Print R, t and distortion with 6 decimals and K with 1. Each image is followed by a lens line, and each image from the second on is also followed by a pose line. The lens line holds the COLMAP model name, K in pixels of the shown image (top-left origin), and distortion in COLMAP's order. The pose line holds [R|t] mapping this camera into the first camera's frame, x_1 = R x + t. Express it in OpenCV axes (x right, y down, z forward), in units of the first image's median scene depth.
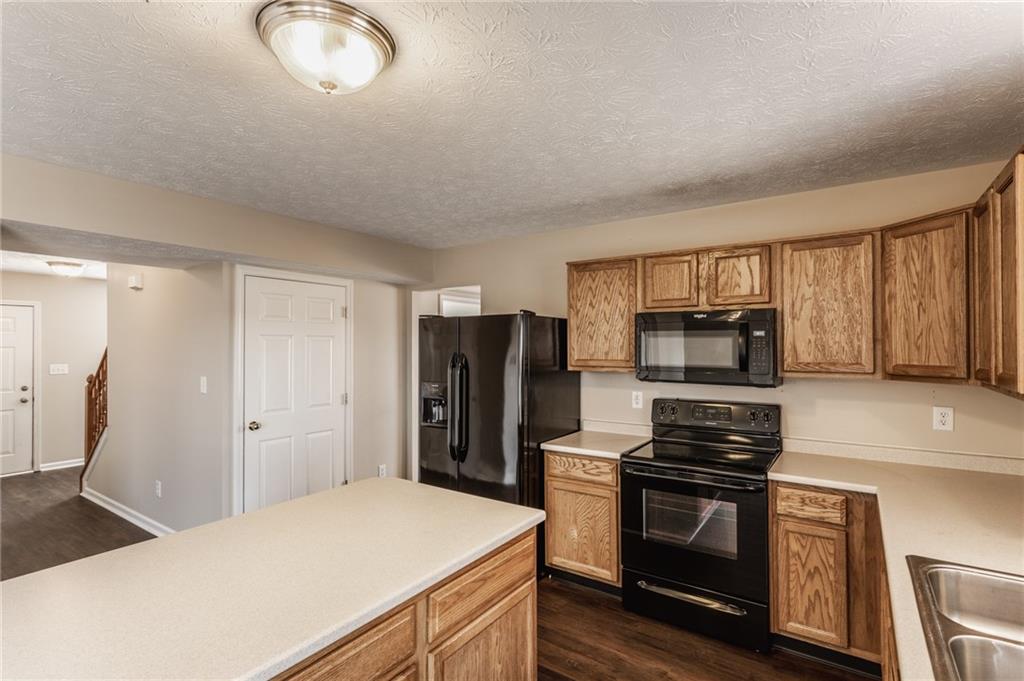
lens RADIAL K [[496.8, 0, 512.0], [0, 496.8, 340.5], [0, 0, 1]] dist [0.000230, 0.000060]
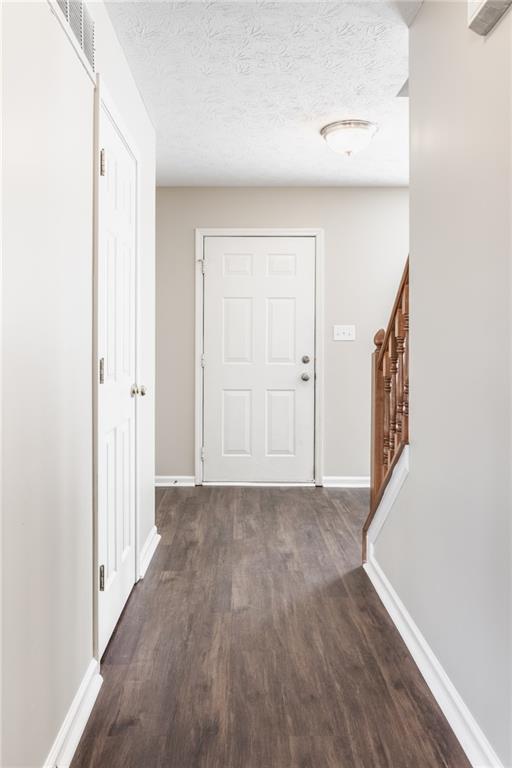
lens RADIAL K [[556.2, 0, 255.1], [0, 556.2, 347.9], [0, 0, 1]] dist [-0.001722, -0.000407]
pose [[0.591142, 0.014629, -0.806435, -1.351470], [0.000216, 0.999833, 0.018296, 0.216580], [0.806568, -0.010990, 0.591039, 1.627299]]
